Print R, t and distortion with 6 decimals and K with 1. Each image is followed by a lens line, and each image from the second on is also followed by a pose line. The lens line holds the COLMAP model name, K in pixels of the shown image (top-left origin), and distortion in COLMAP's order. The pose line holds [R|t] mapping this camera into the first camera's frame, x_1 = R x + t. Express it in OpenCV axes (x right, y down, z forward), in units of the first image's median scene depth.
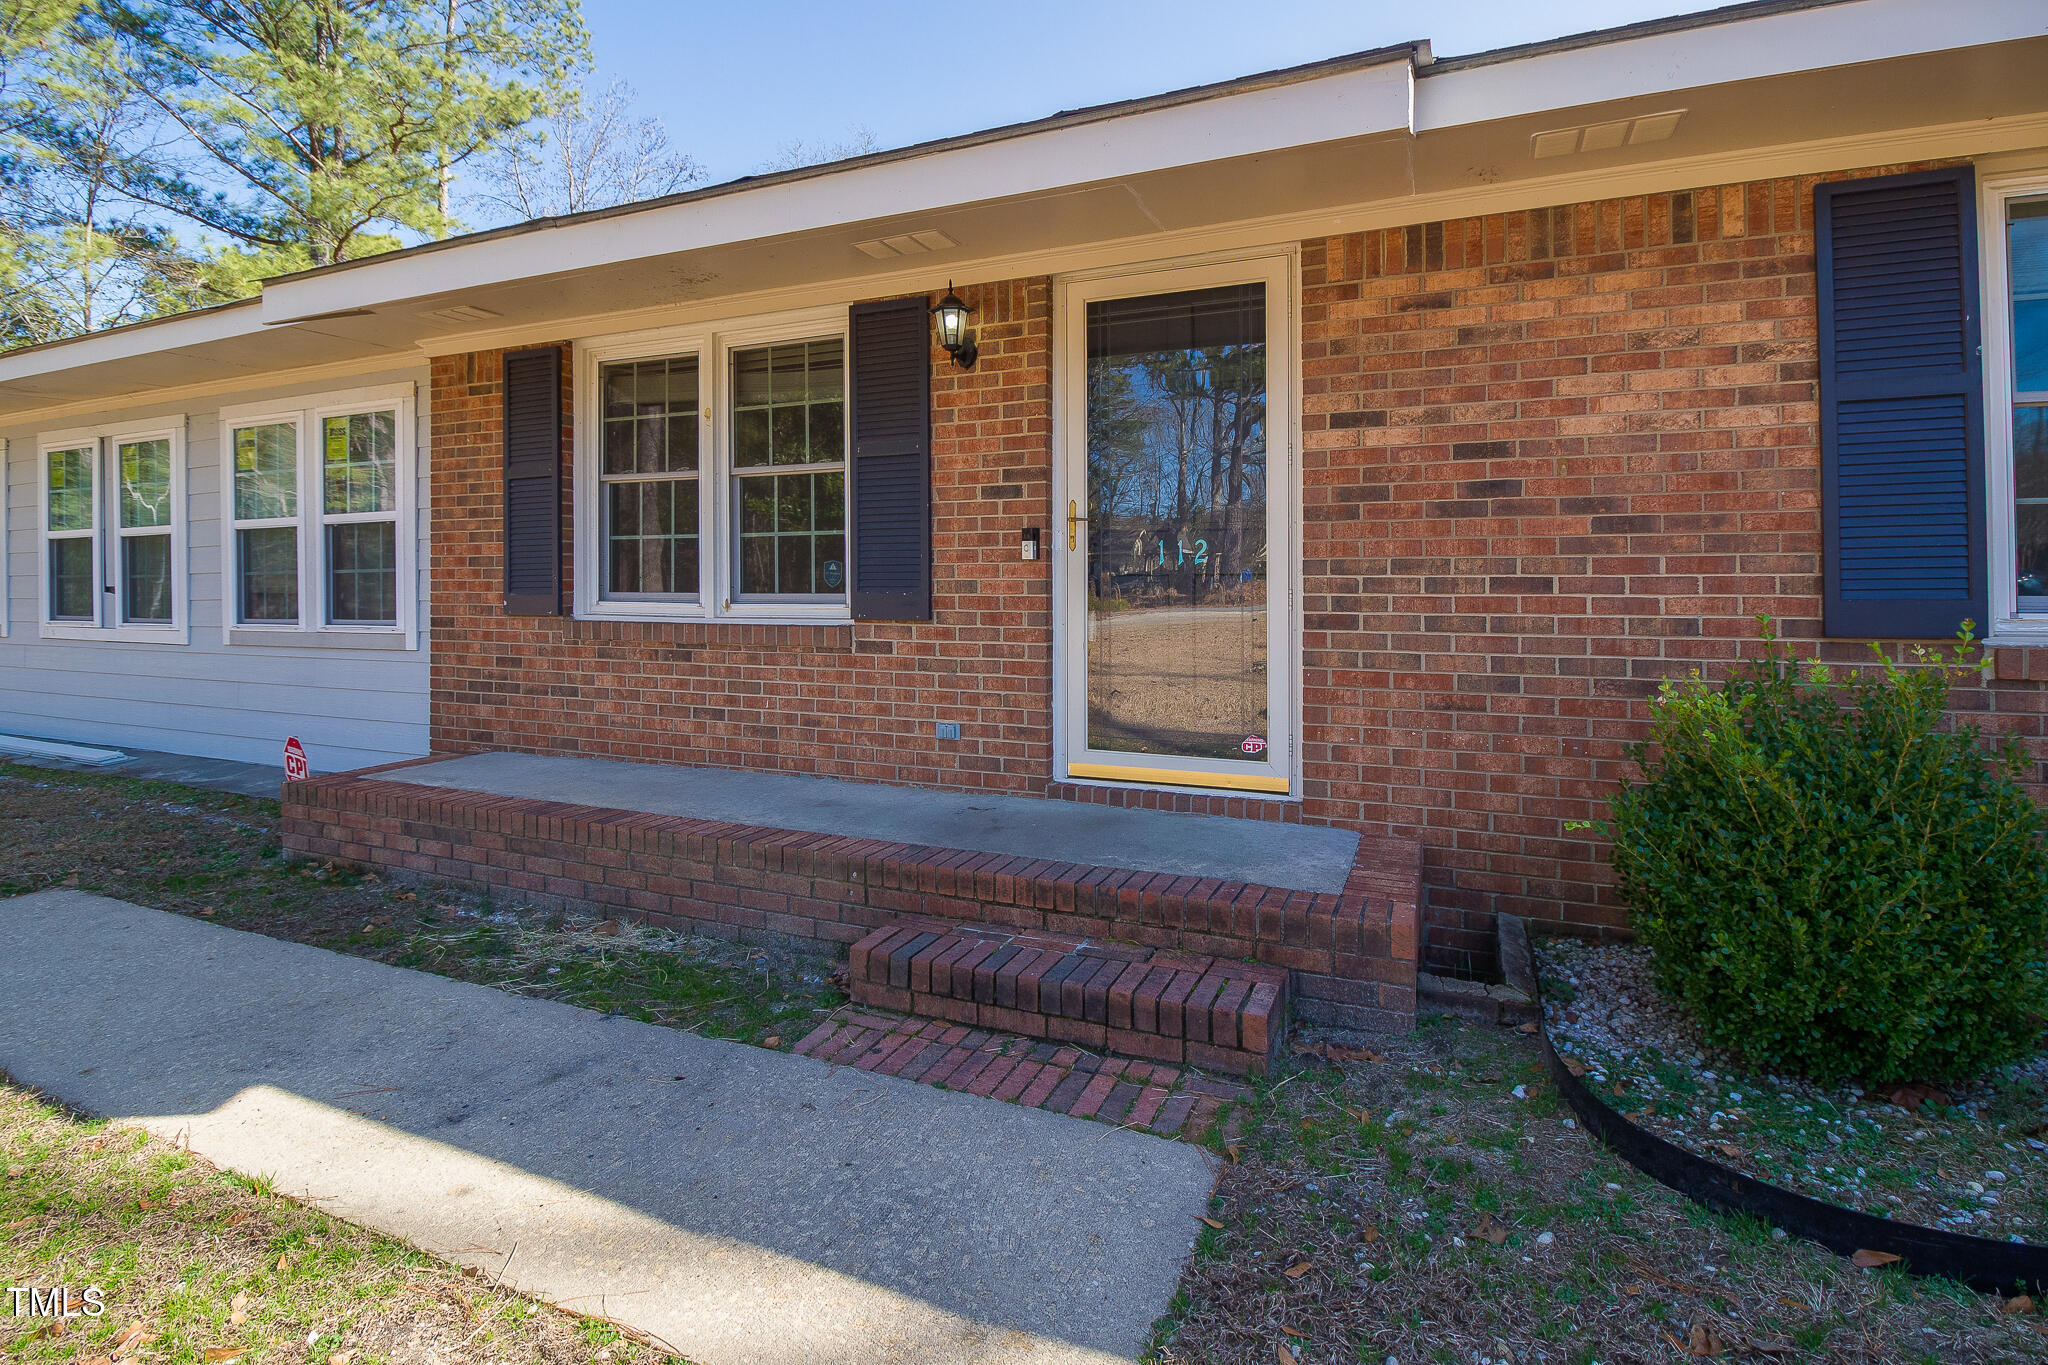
lens RADIAL K [[972.4, 0, 1023.9], [0, 972.4, 639.7], [0, 0, 1]] dist [0.019141, -0.020717]
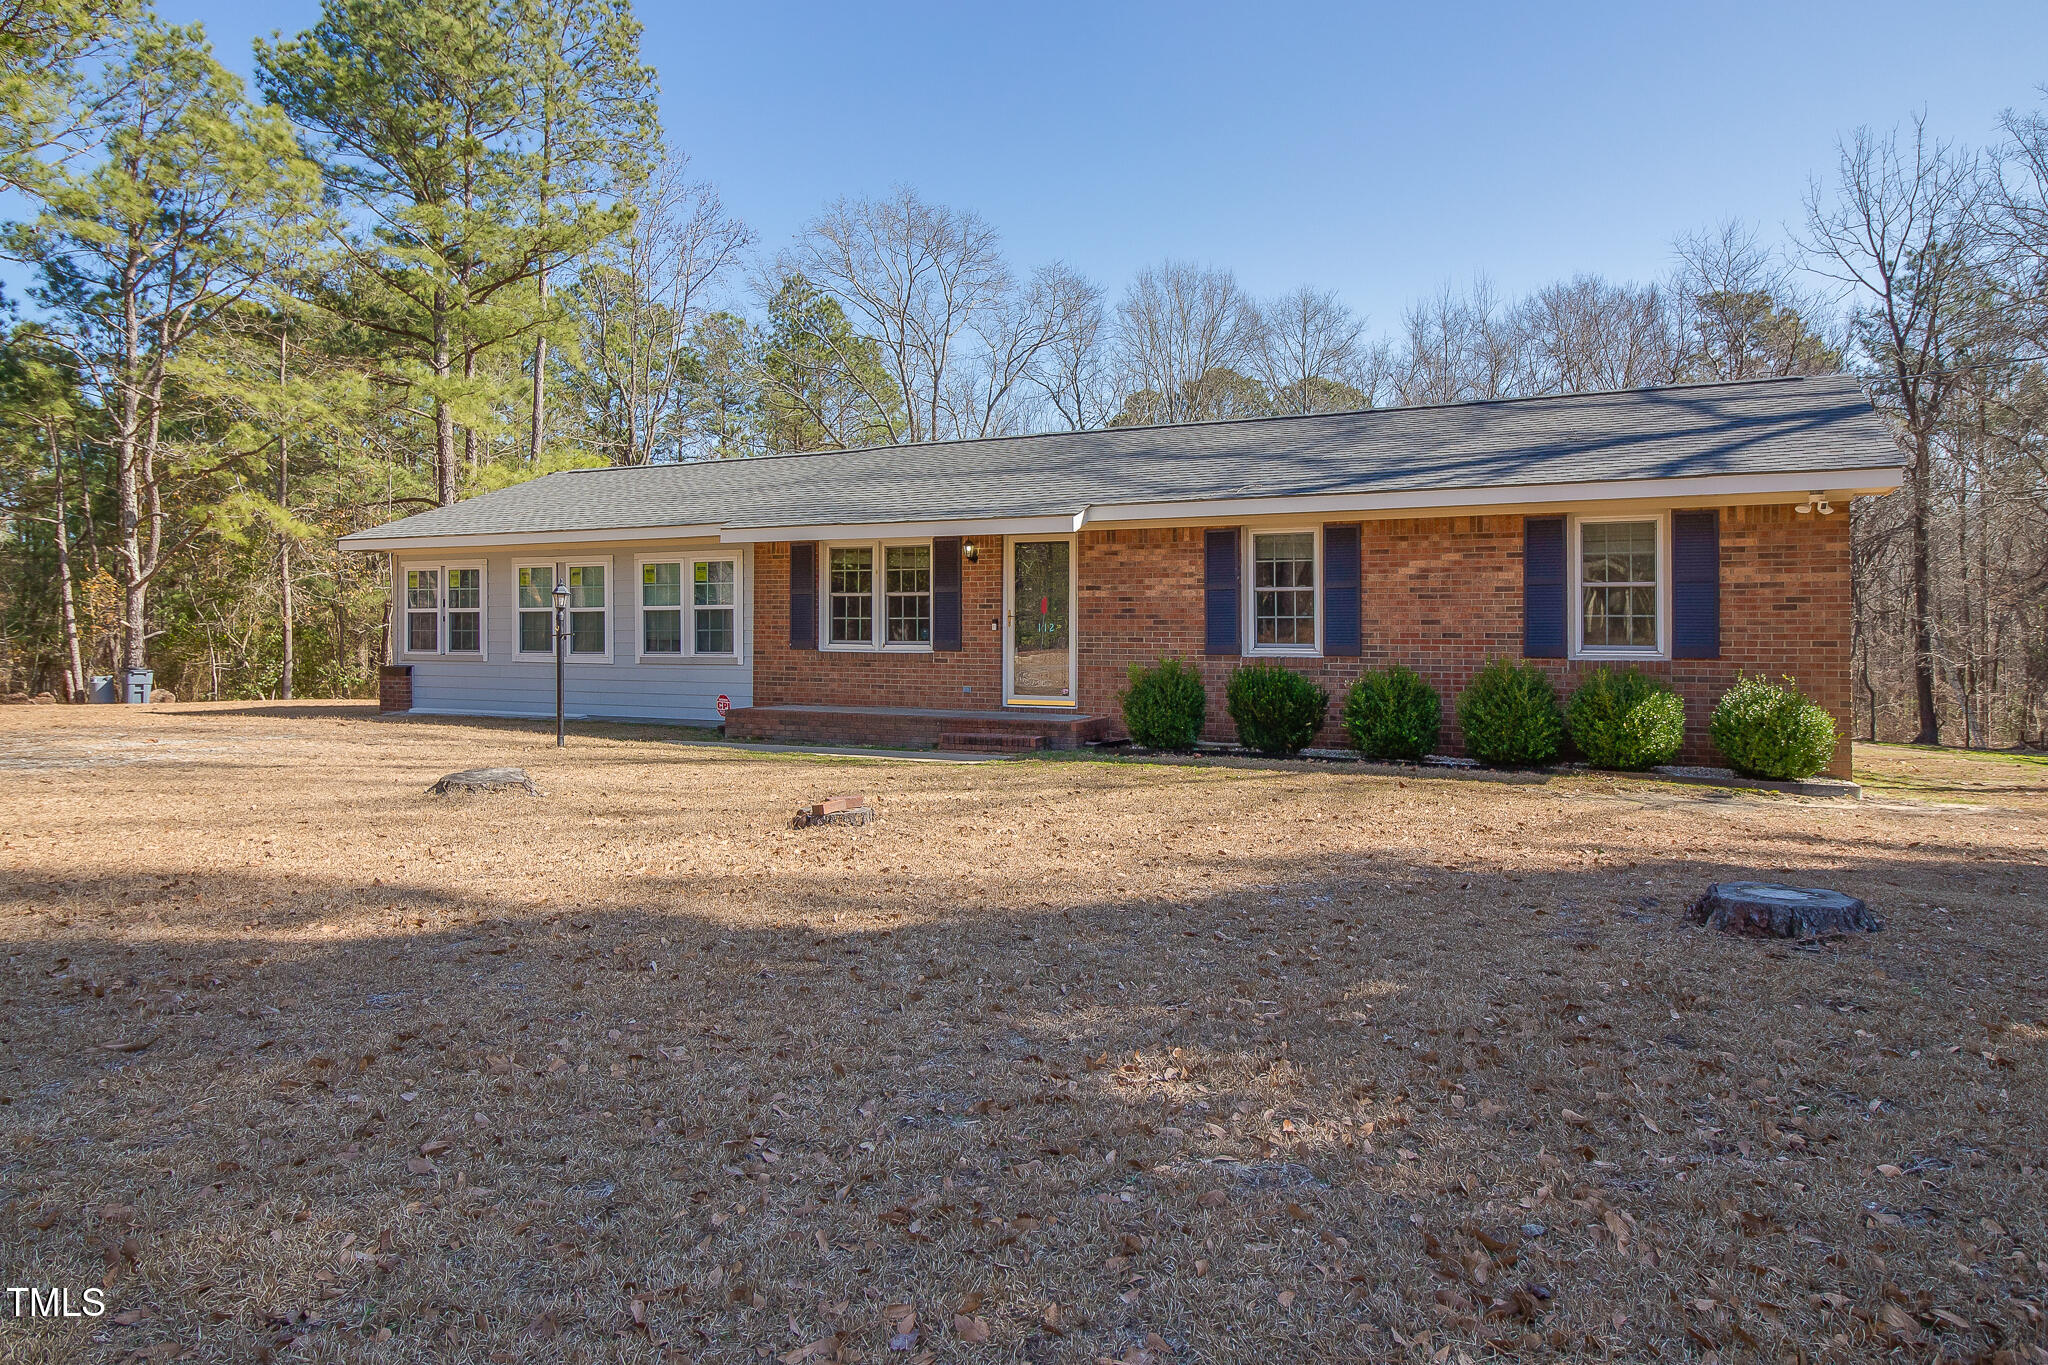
lens RADIAL K [[981.2, 0, 1029.0], [0, 981.2, 721.5], [0, 0, 1]] dist [0.002467, -0.011000]
pose [[0.999330, 0.007862, -0.035759, 0.192405], [-0.006642, 0.999396, 0.034113, 0.081476], [0.036005, -0.033853, 0.998778, -1.737107]]
